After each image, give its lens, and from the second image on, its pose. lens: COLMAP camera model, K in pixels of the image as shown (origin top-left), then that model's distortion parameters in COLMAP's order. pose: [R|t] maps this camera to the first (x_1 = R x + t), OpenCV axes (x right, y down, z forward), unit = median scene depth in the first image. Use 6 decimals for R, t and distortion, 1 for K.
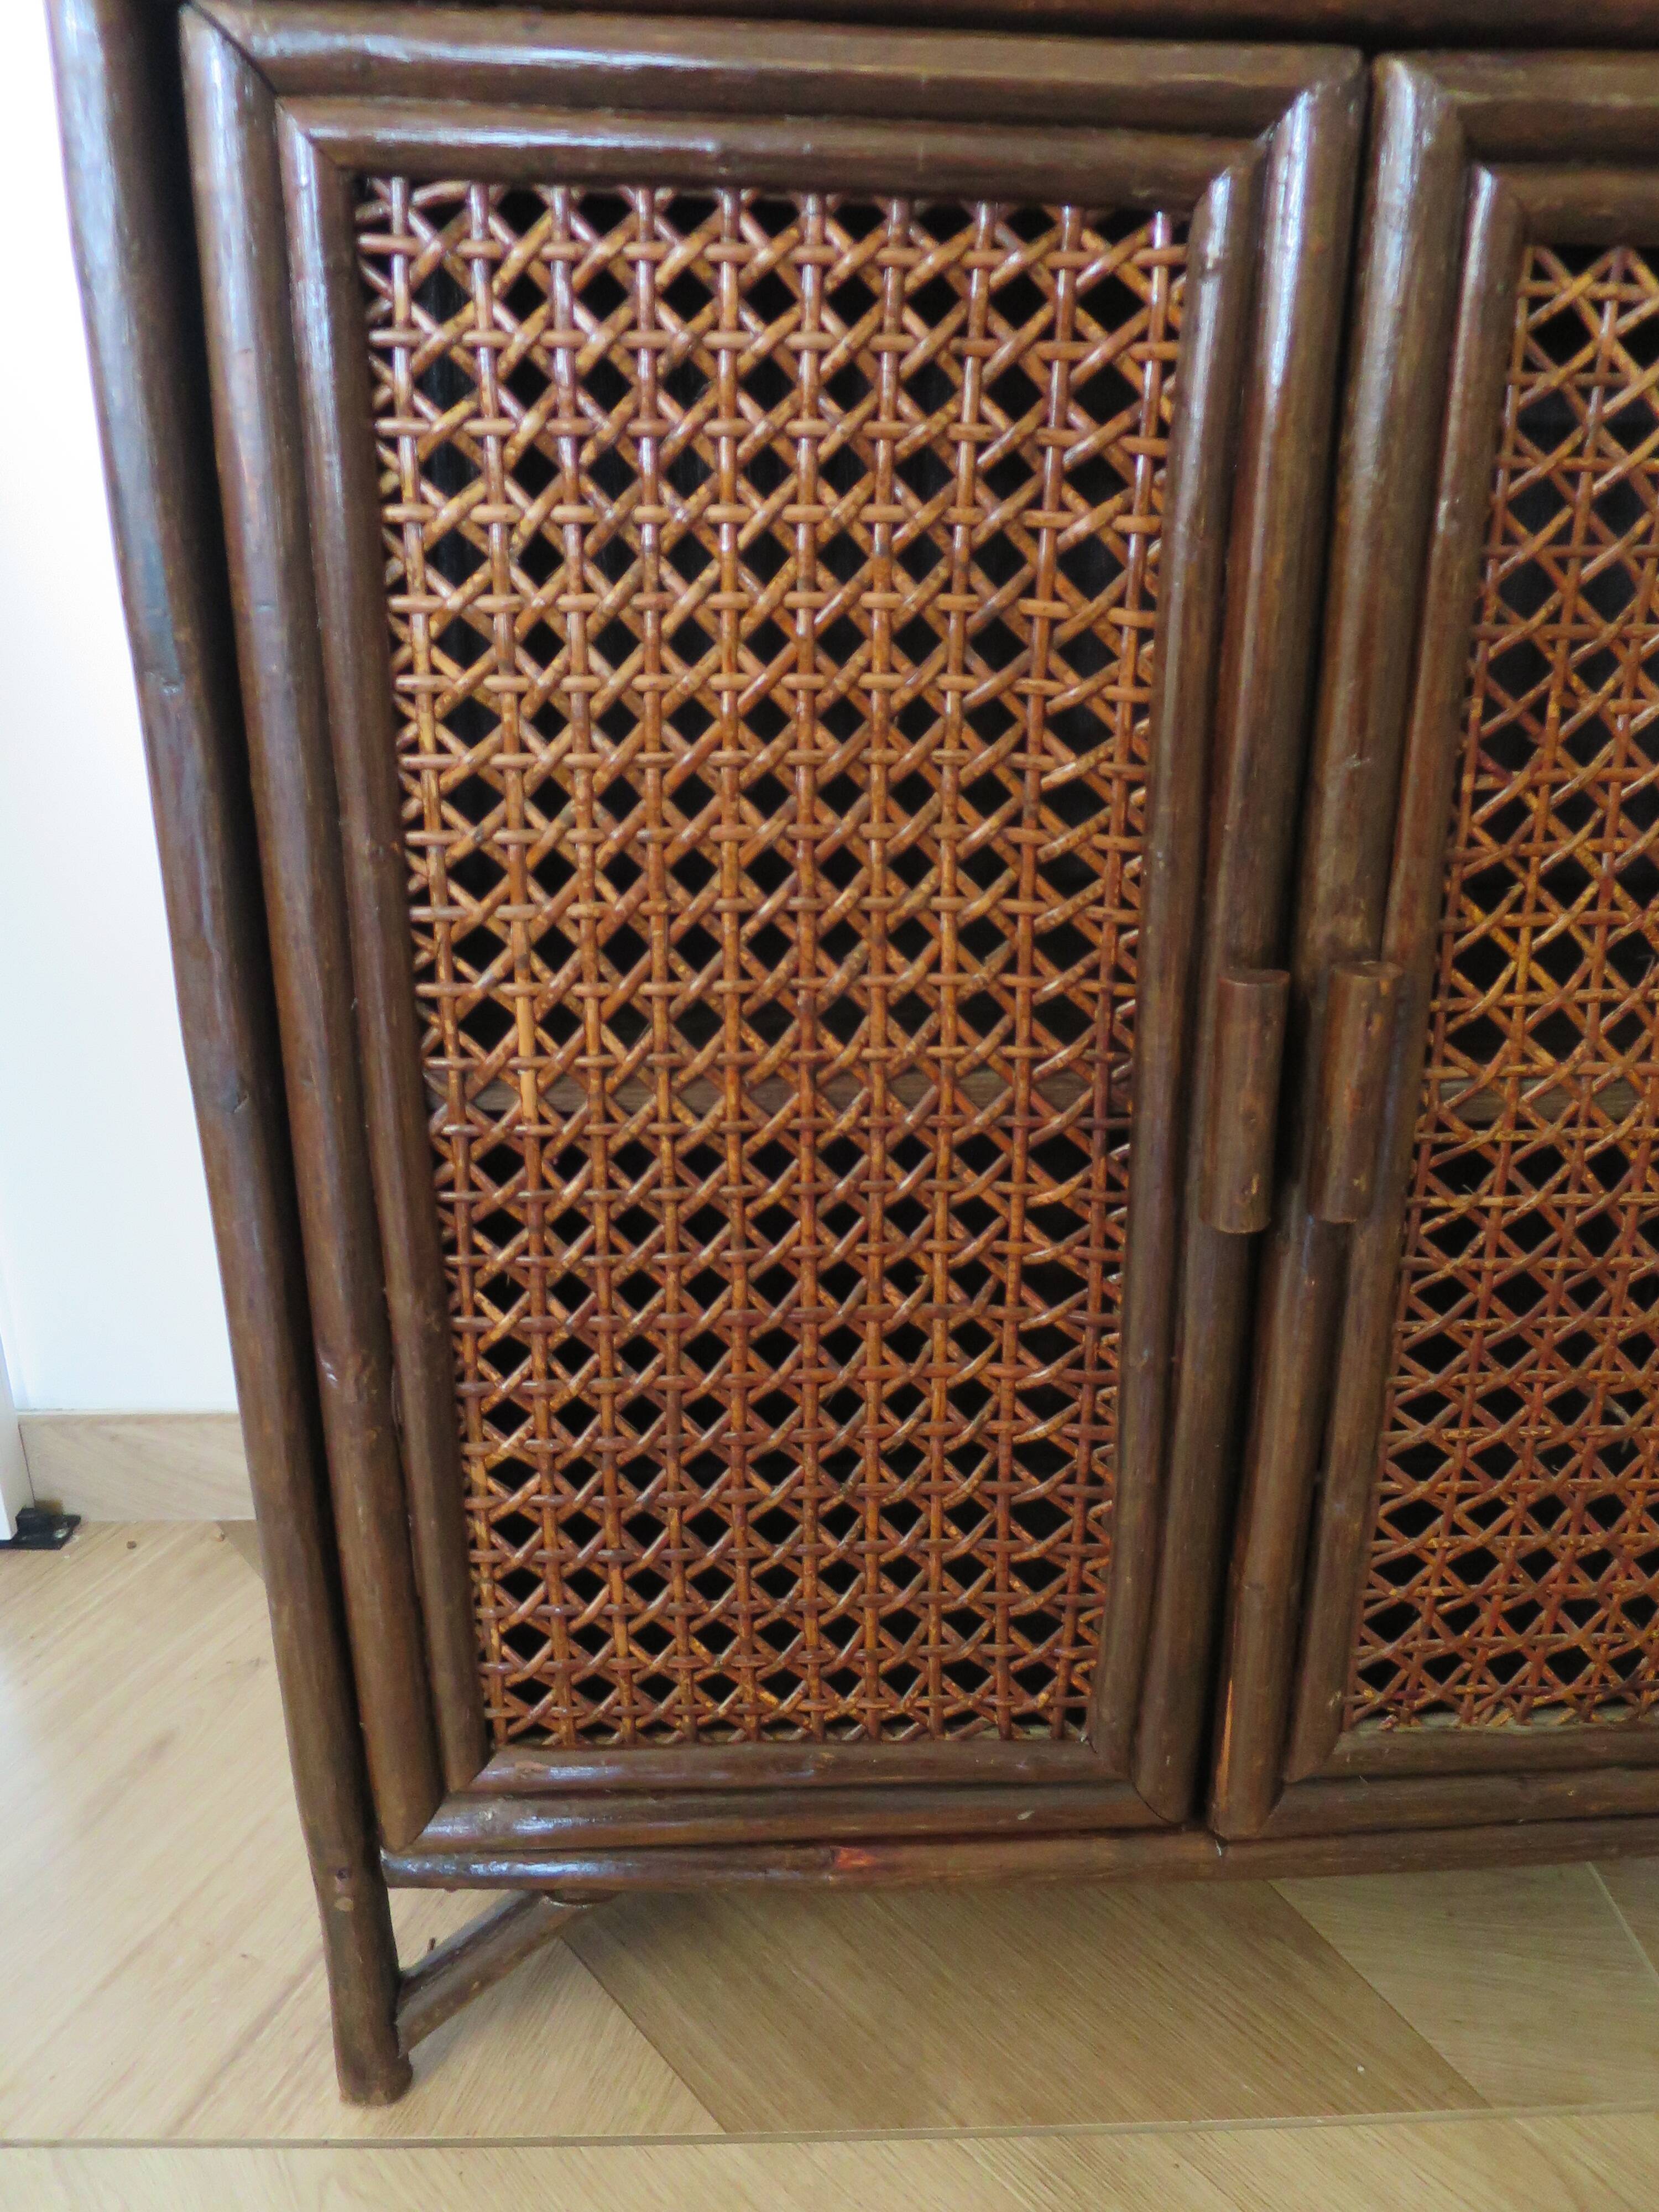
lens RADIAL K [[1593.3, 0, 832.4], [0, 1593.3, 1108.6], [0, 0, 1]] dist [-0.050742, 0.013062]
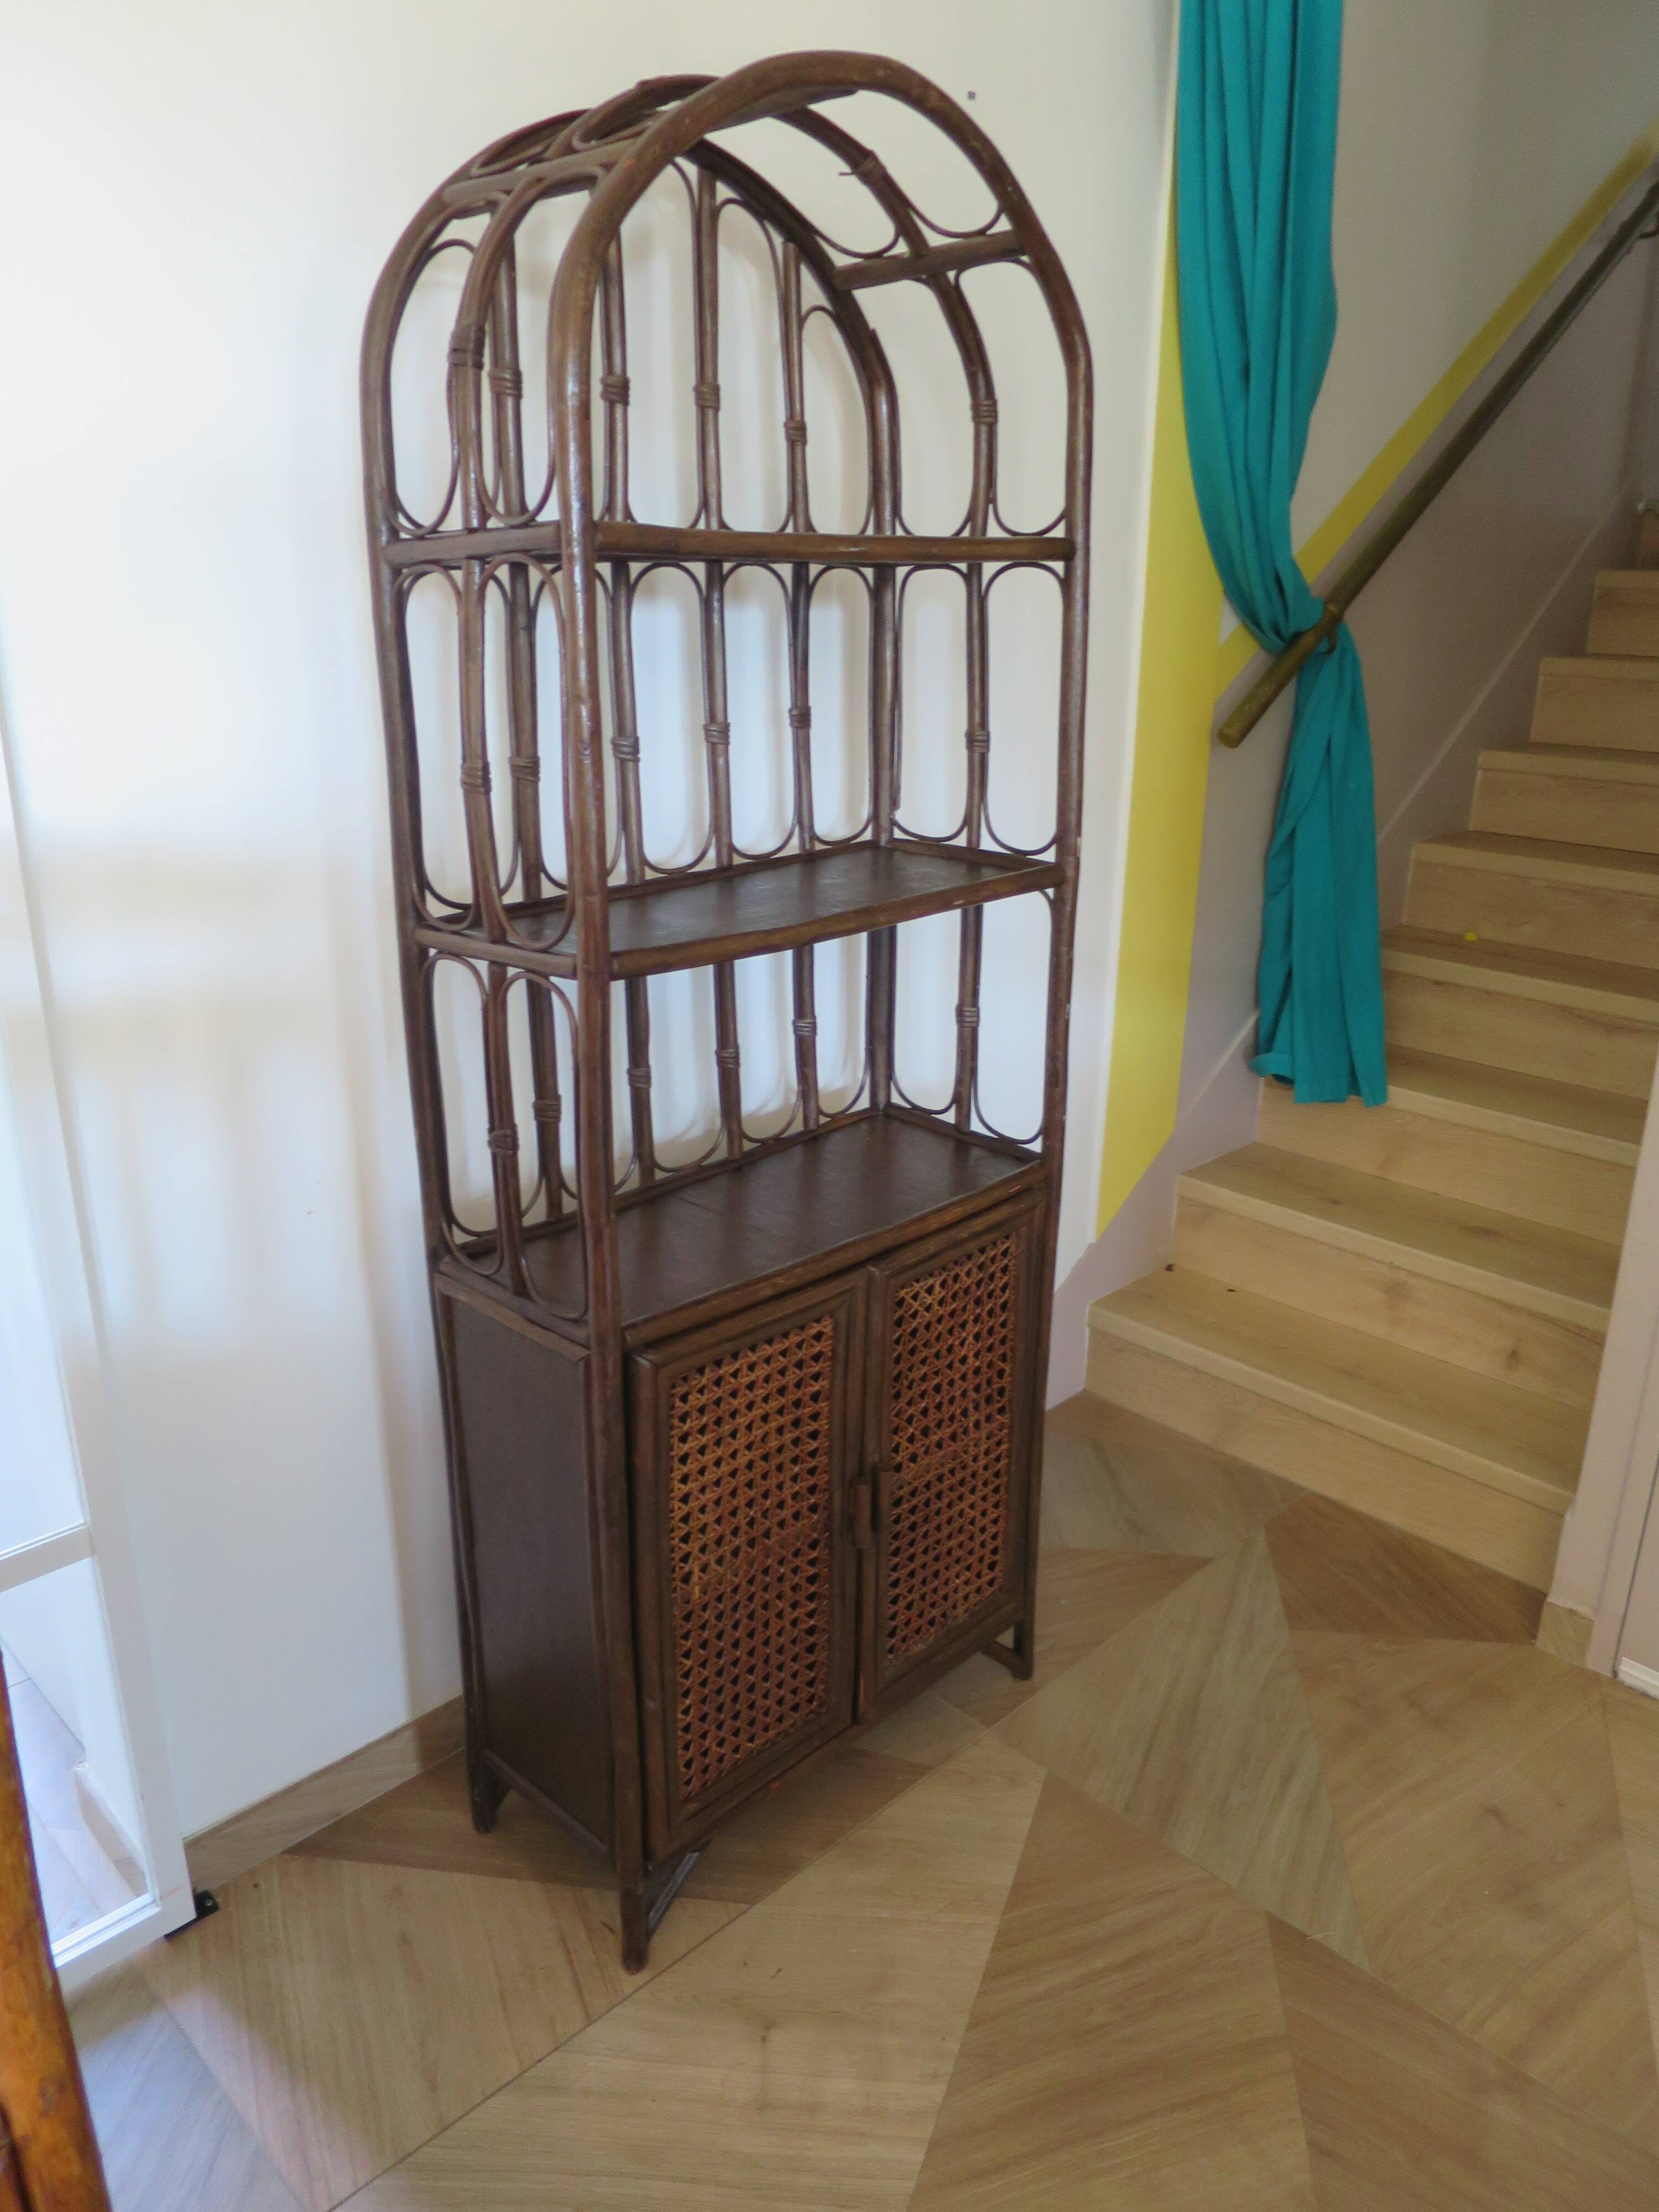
lens RADIAL K [[1593.3, 0, 845.3], [0, 1593.3, 1125.2], [0, 0, 1]] dist [-0.050742, 0.013062]
pose [[0.723802, -0.219627, 0.654121, -1.762643], [0.216148, 0.972447, 0.087334, -1.082012], [-0.655279, 0.078174, 0.751331, -1.589996]]
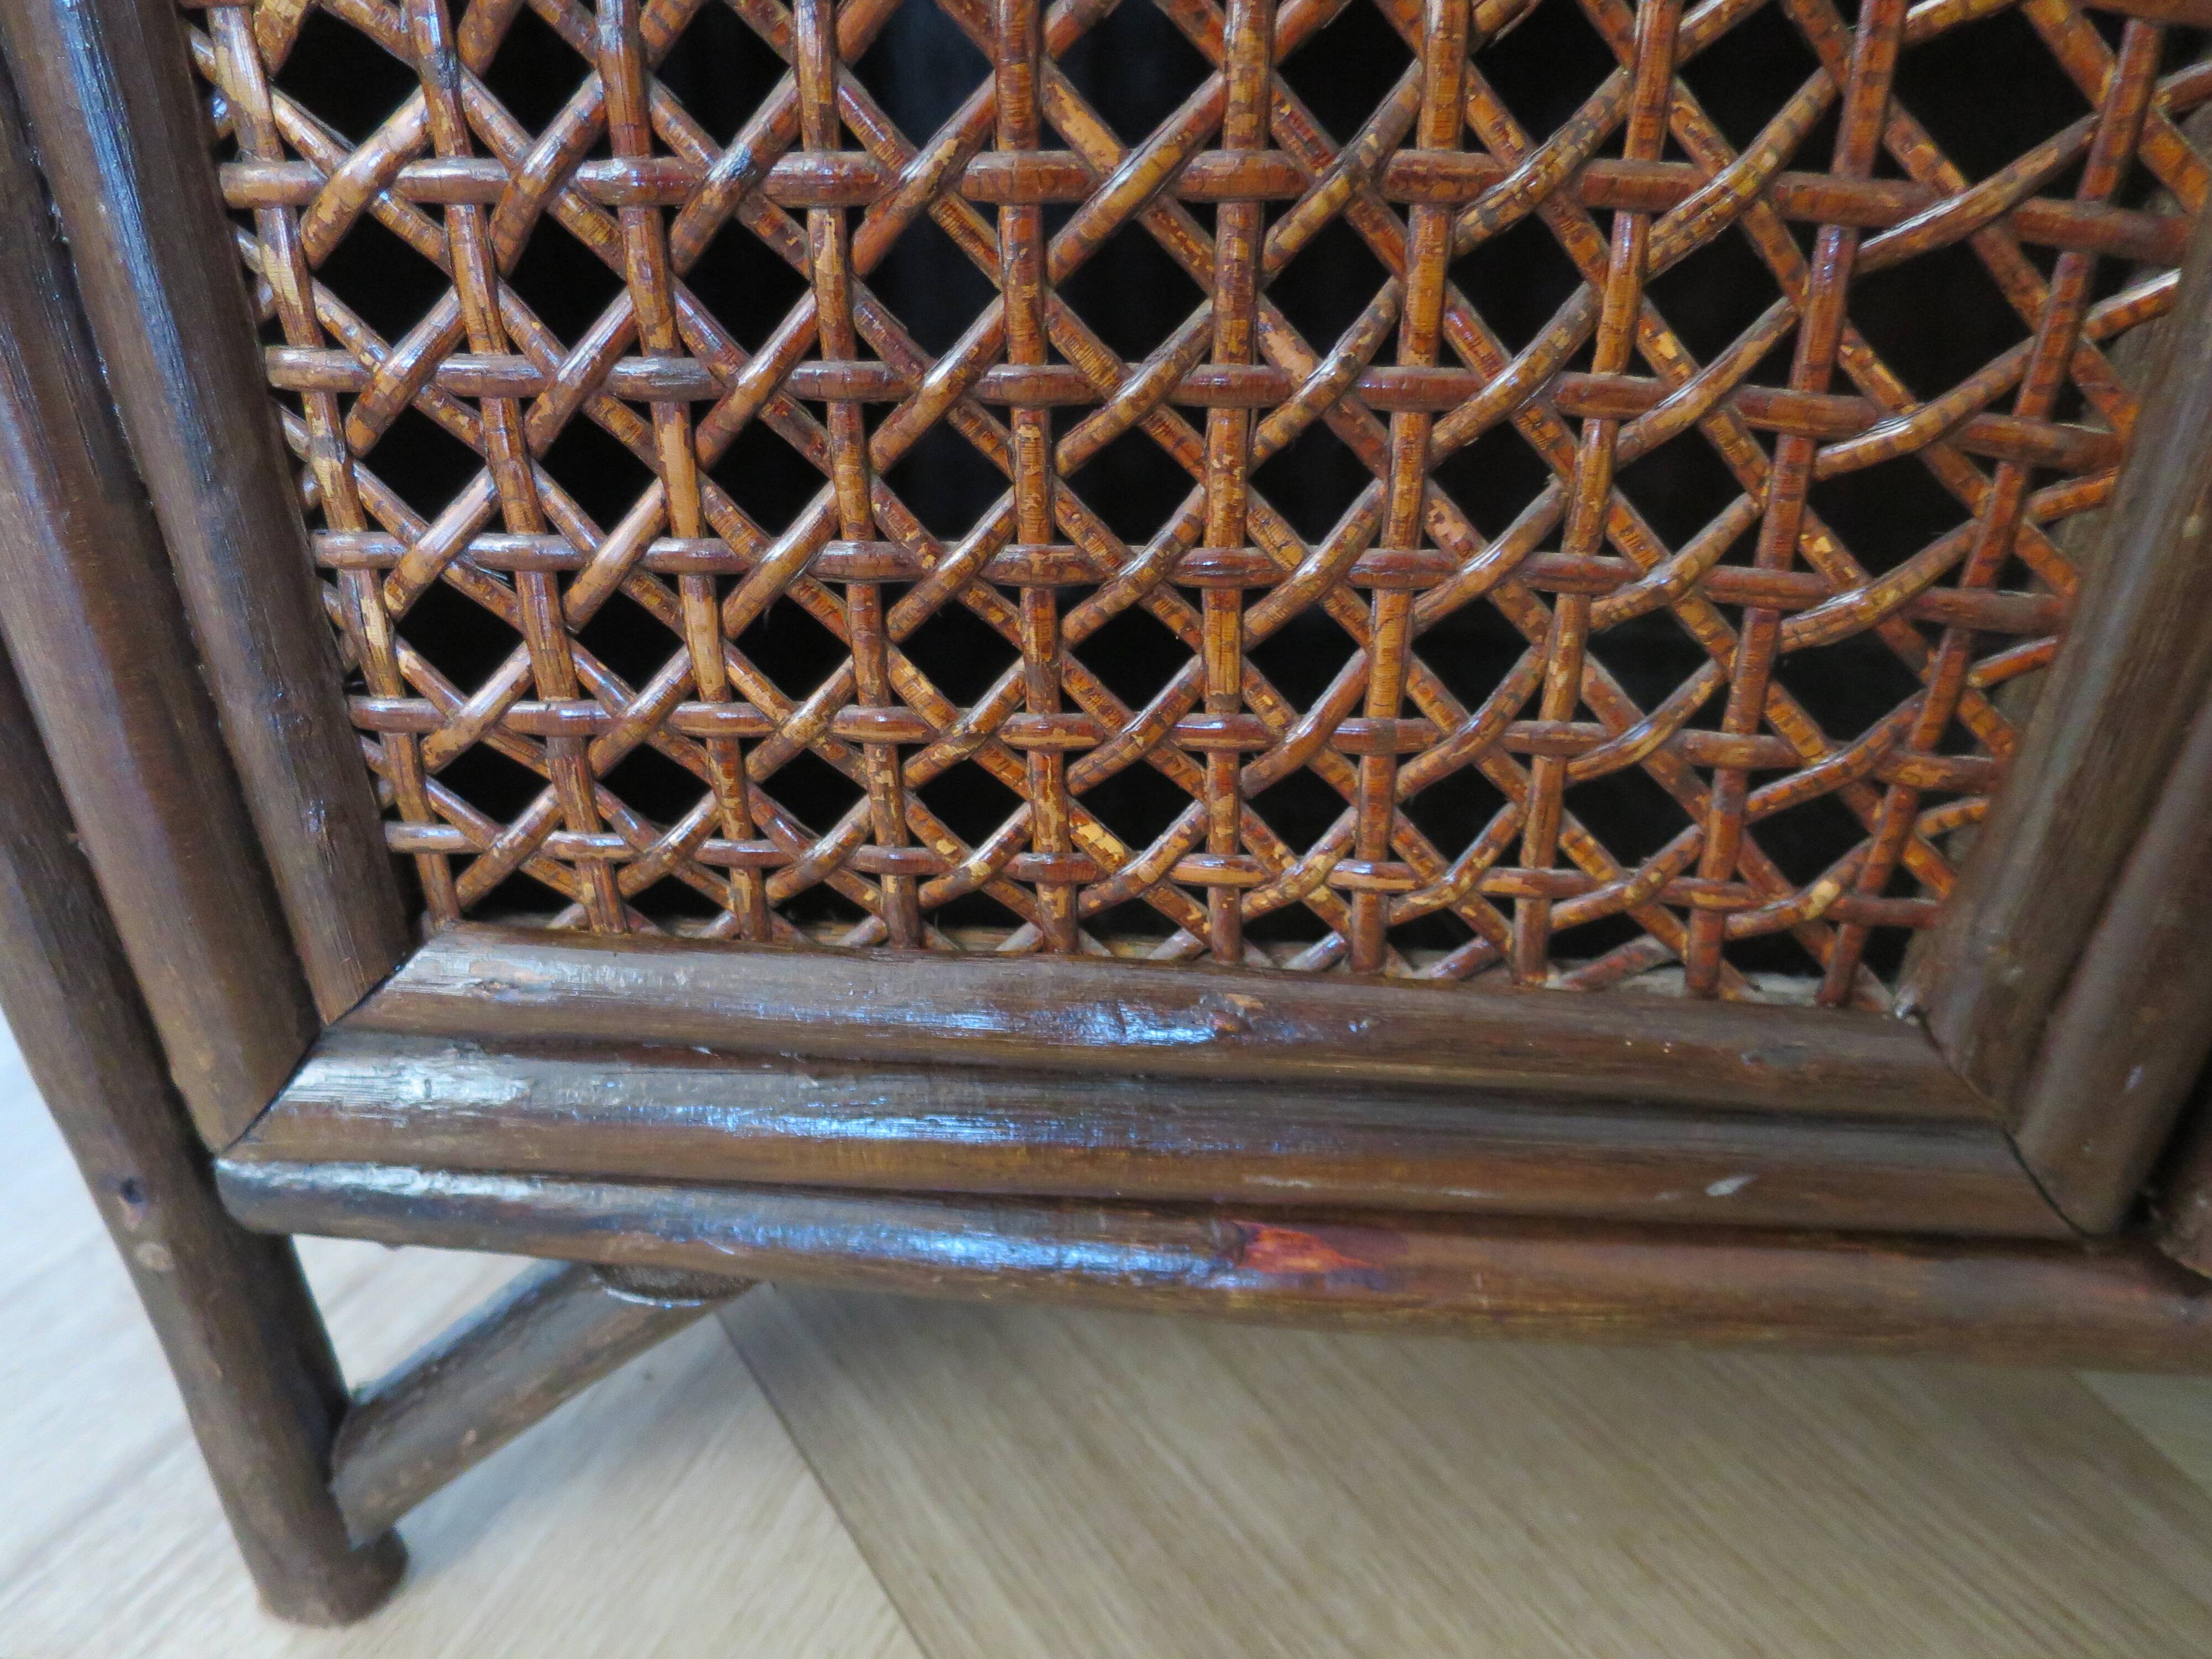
lens RADIAL K [[1593.3, 0, 1101.3], [0, 1593.3, 841.3], [0, 0, 1]] dist [-0.050742, 0.013062]
pose [[0.993973, 0.059546, -0.092040, -0.004860], [-0.039809, 0.978359, 0.203049, 0.325284], [0.102139, -0.198161, 0.974833, 0.690604]]
